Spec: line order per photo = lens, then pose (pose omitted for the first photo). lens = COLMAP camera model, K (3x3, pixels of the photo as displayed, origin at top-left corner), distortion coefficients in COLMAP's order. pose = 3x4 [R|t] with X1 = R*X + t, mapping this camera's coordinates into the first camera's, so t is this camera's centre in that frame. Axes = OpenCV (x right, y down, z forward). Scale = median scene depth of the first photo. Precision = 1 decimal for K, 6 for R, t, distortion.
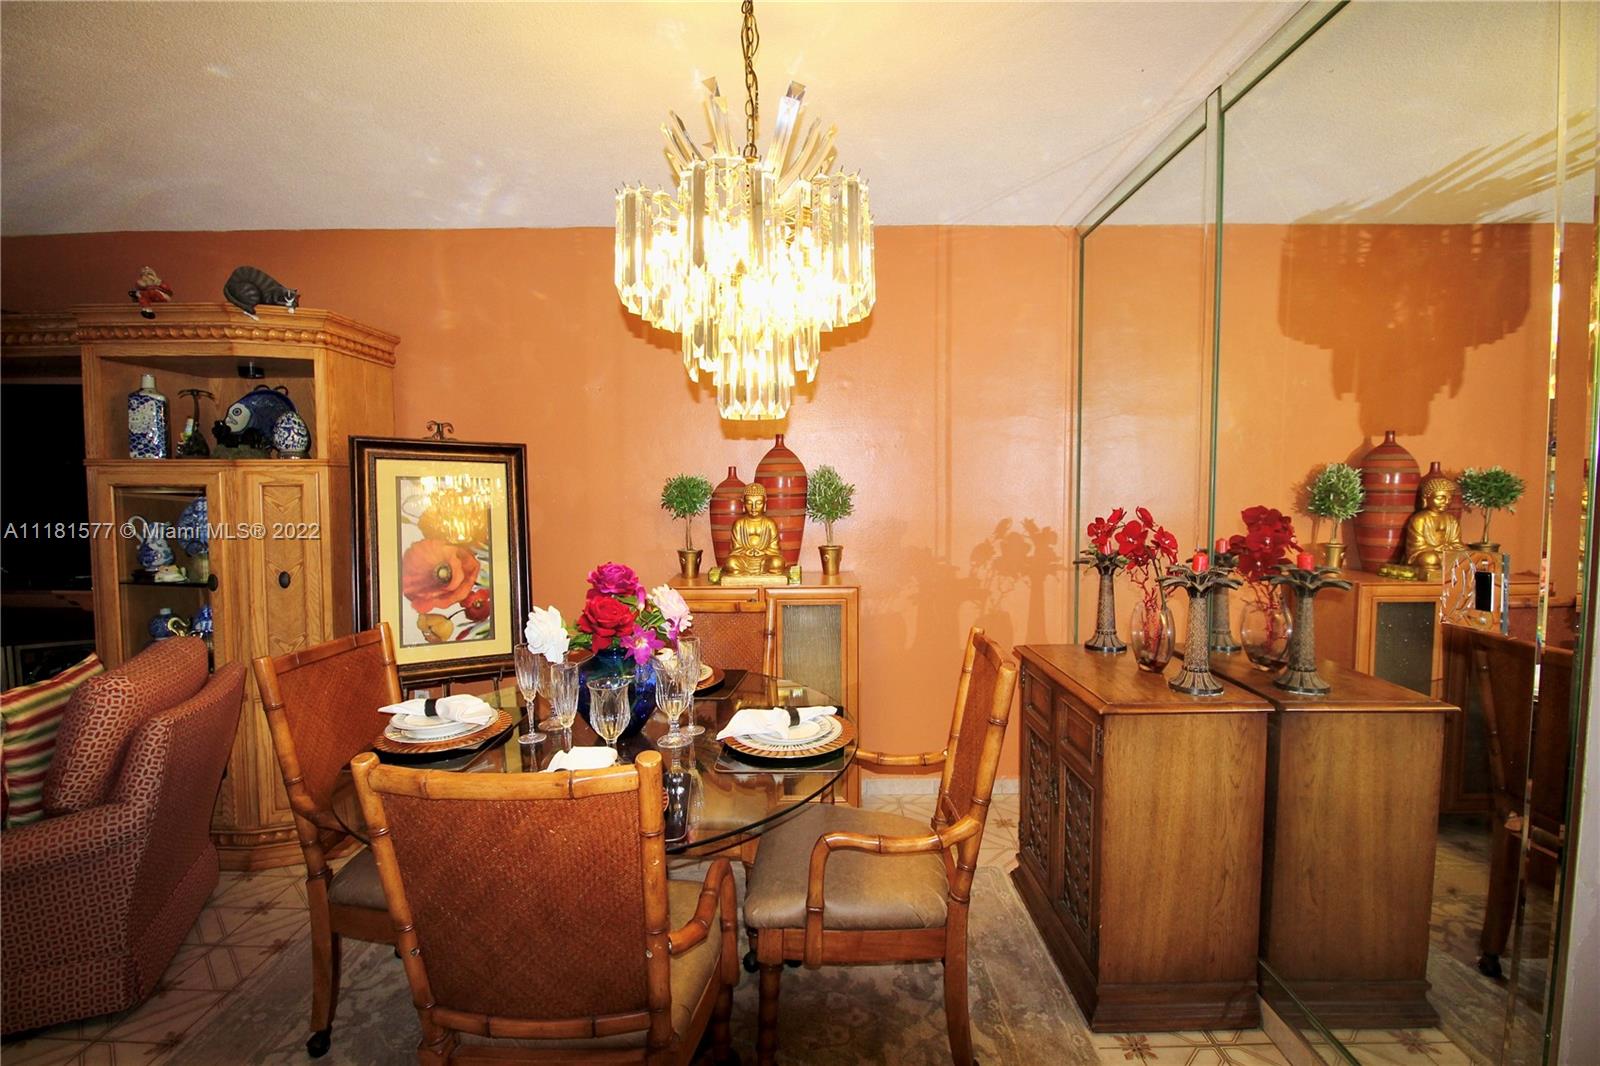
lens RADIAL K [[745.1, 0, 806.6], [0, 745.1, 528.8], [0, 0, 1]] dist [-0.012846, -0.004844]
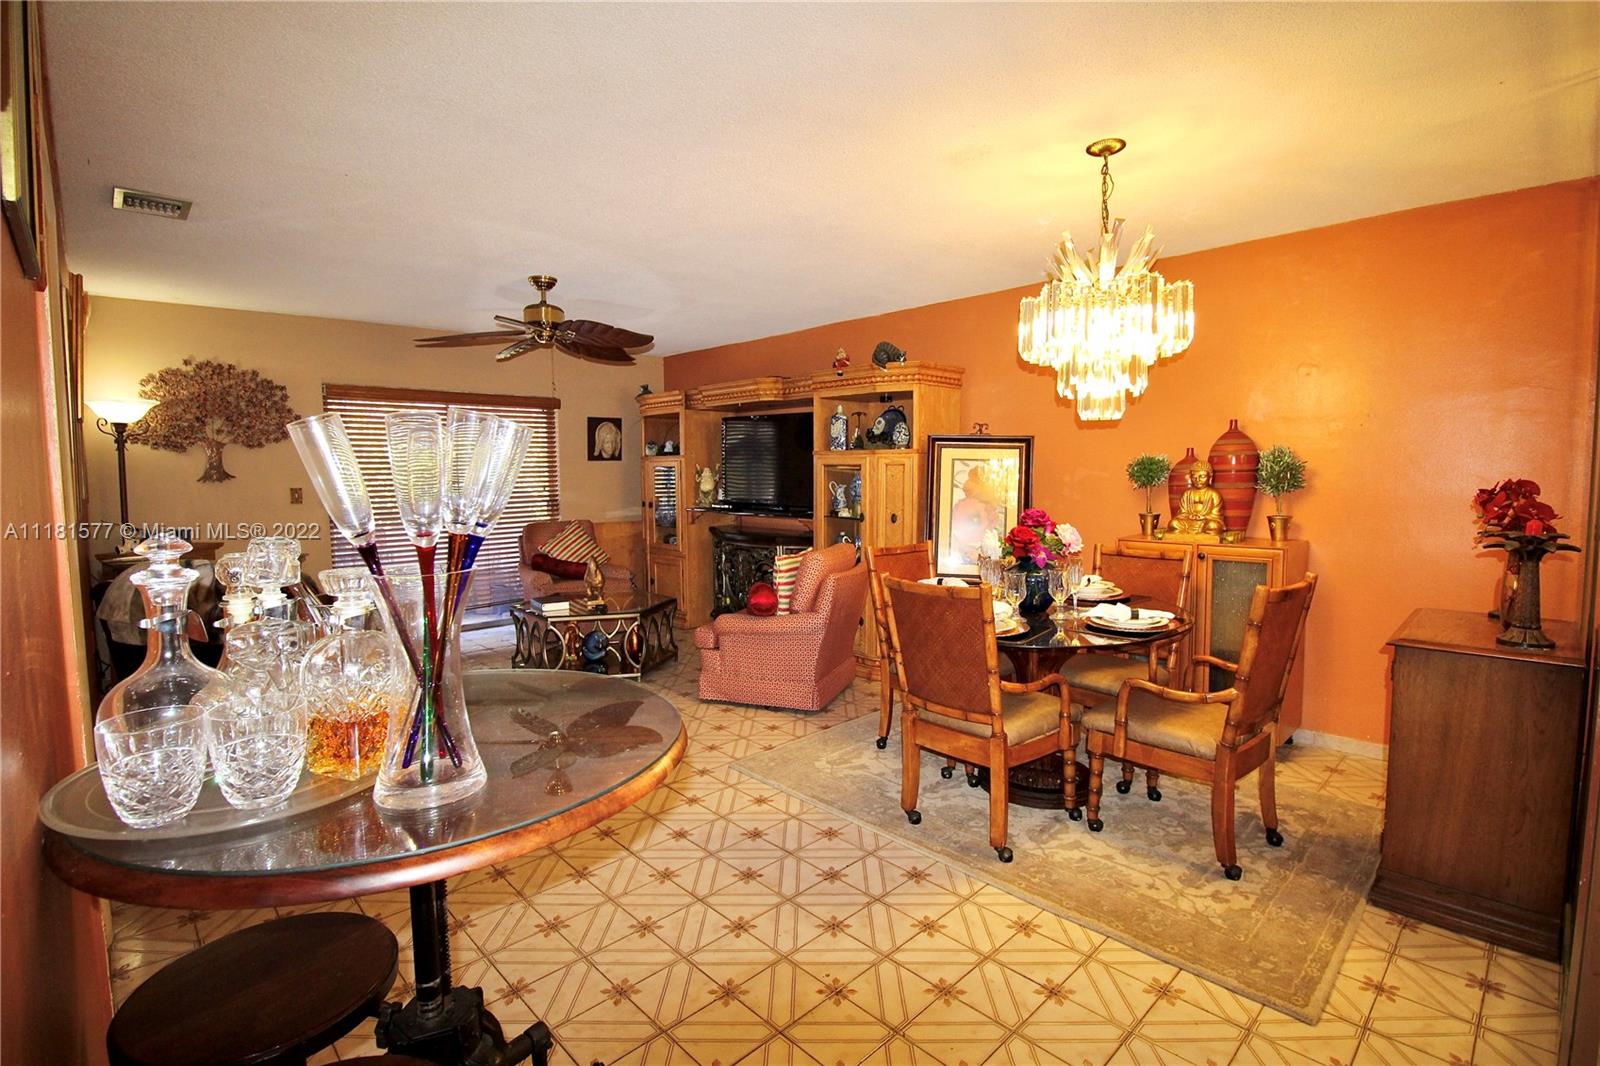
lens RADIAL K [[745.1, 0, 804.0], [0, 745.1, 525.2], [0, 0, 1]] dist [-0.012846, -0.004844]
pose [[0.695771, 0.051644, -0.716404, 0.408906], [-0.039601, 0.998653, 0.033530, 0.034402], [0.717171, 0.005041, 0.696879, -0.380615]]
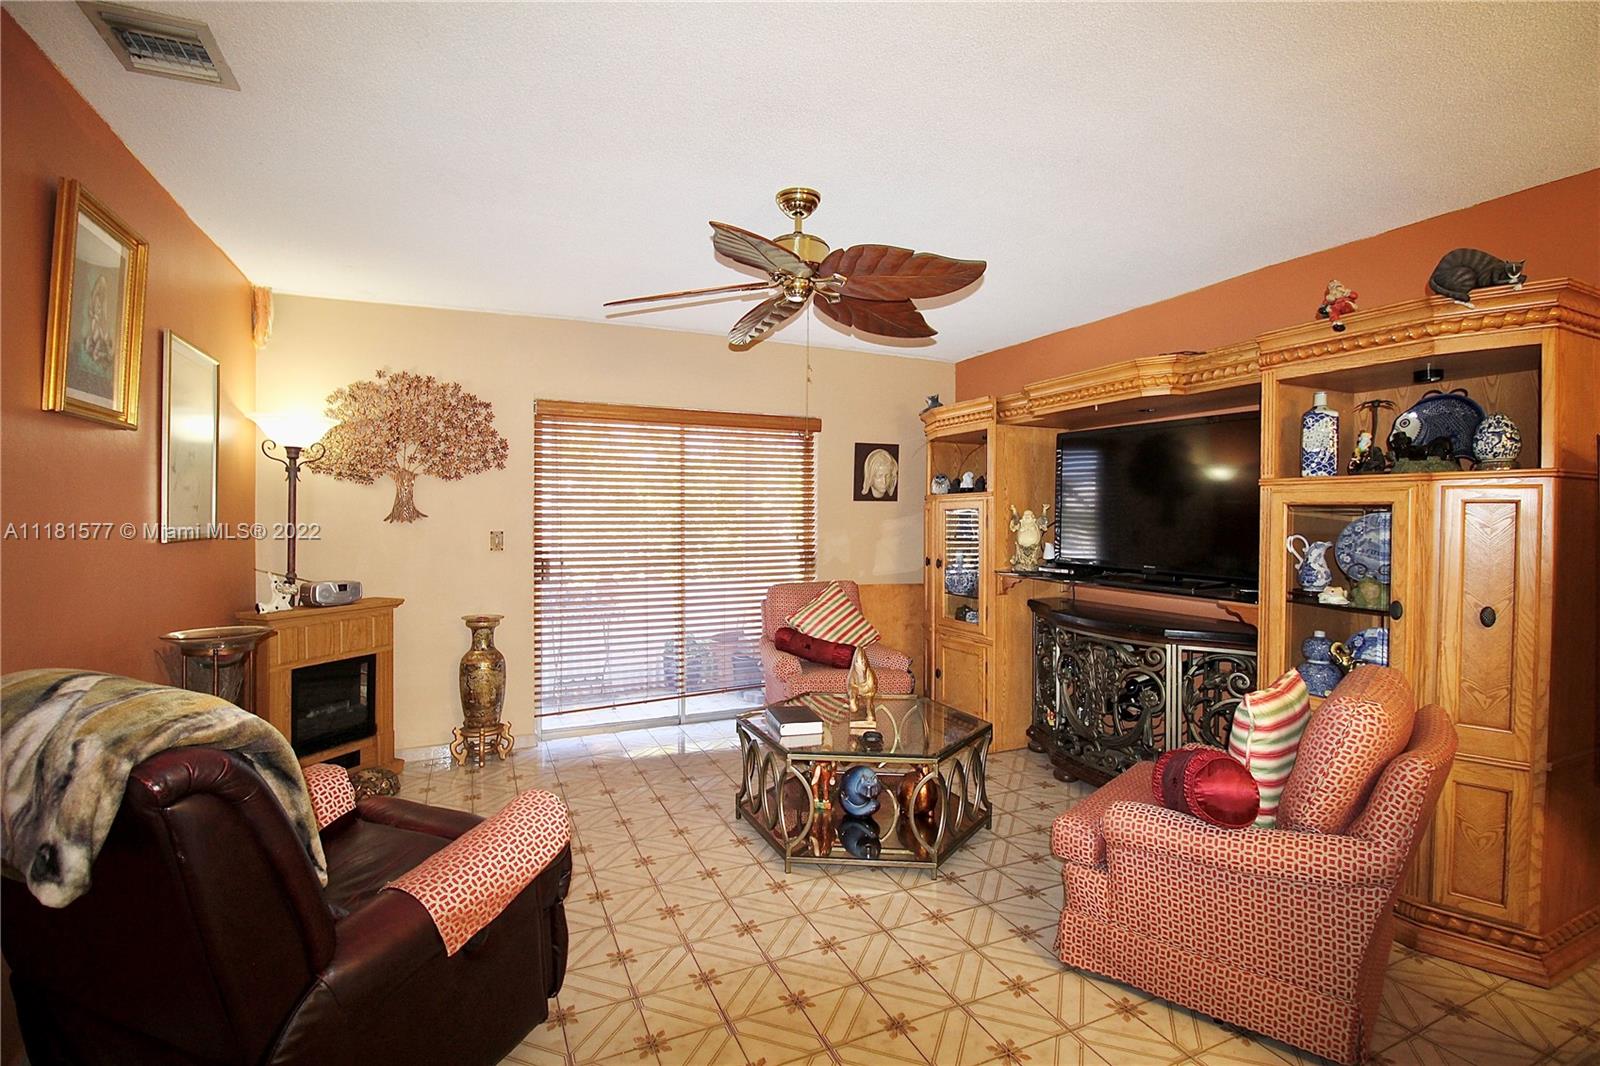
lens RADIAL K [[745.1, 0, 802.1], [0, 745.1, 525.6], [0, 0, 1]] dist [-0.012846, -0.004844]
pose [[0.415723, 0.012715, -0.909402, -0.281127], [-0.061319, 0.998019, -0.014077, 0.026168], [0.907422, 0.061615, 0.415679, -0.035526]]
